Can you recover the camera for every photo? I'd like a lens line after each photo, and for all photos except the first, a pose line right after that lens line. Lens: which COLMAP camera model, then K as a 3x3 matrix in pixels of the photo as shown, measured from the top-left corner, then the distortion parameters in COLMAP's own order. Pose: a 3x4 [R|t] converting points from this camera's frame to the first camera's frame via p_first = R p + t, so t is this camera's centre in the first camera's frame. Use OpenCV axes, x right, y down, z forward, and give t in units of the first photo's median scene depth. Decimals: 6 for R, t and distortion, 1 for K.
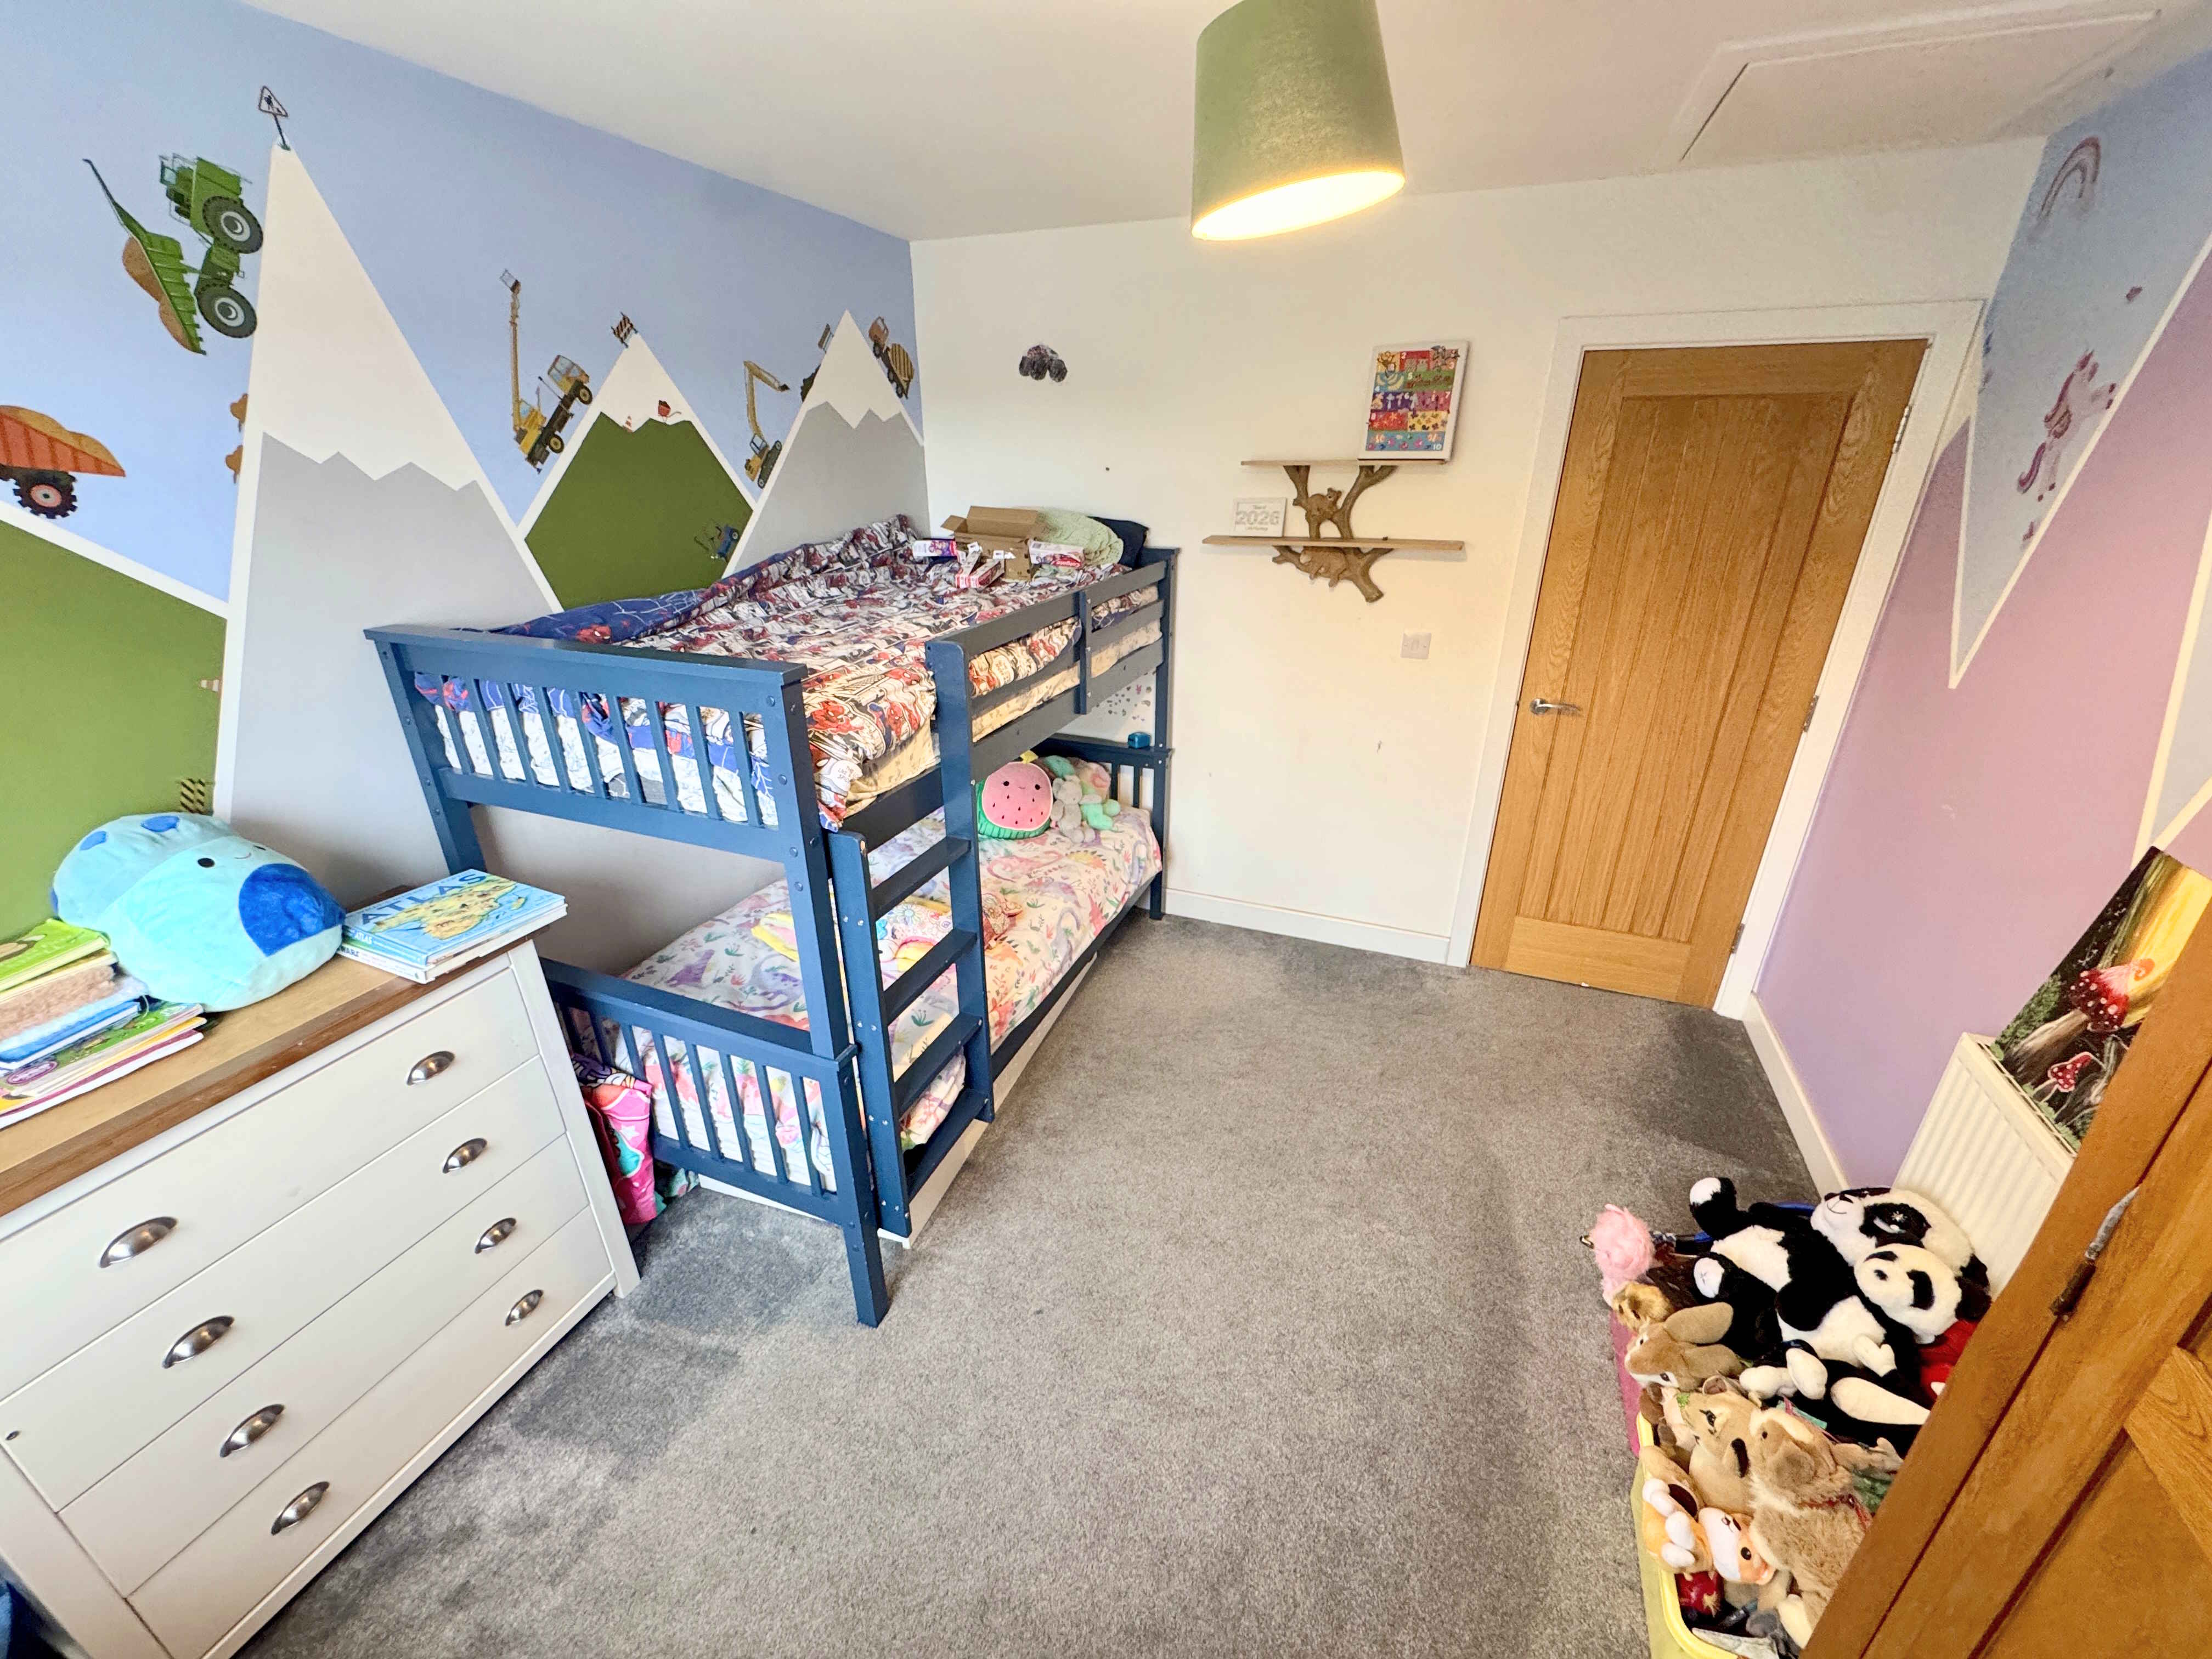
lens RADIAL K [[886.9, 0, 1106.3], [0, 886.9, 828.4], [0, 0, 1]] dist [0.007404, -0.000912]
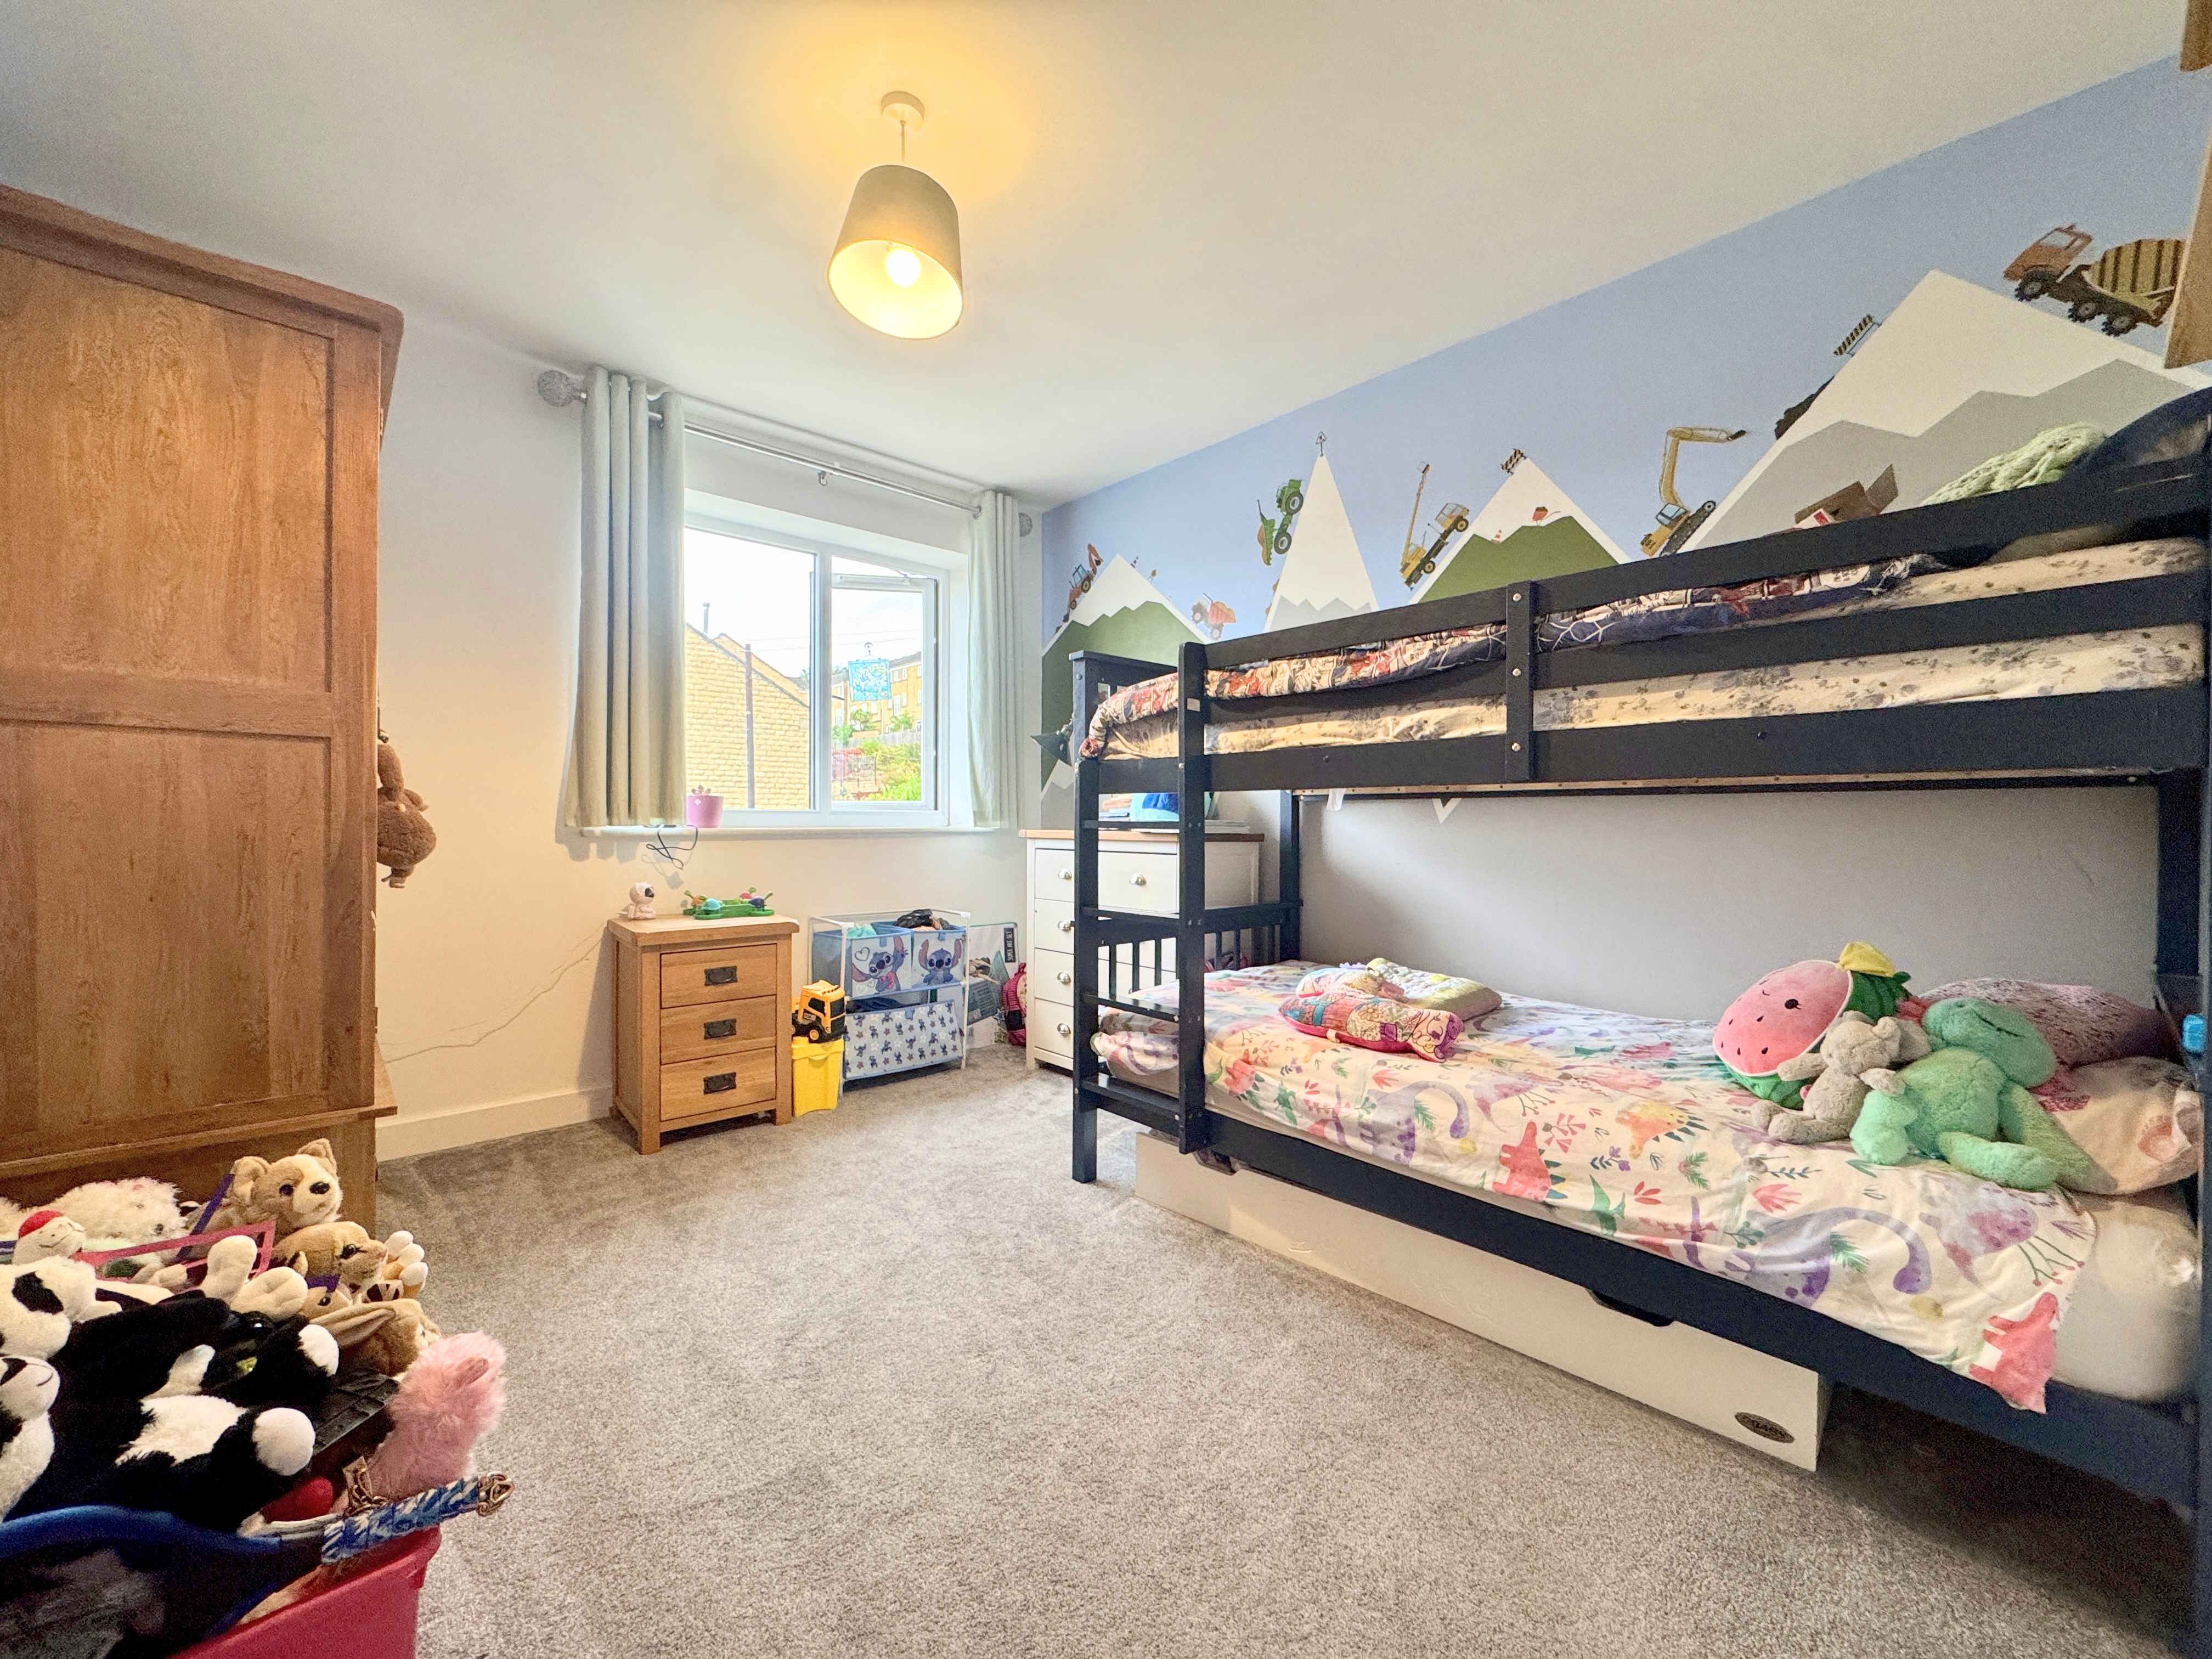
lens RADIAL K [[886.9, 0, 1104.5], [0, 886.9, 822.7], [0, 0, 1]] dist [0.007404, -0.000912]
pose [[-0.436110, 0.012285, -0.899809, 0.813393], [-0.352872, 0.917491, 0.183552, -0.143996], [0.827822, 0.397566, -0.395792, 1.258760]]
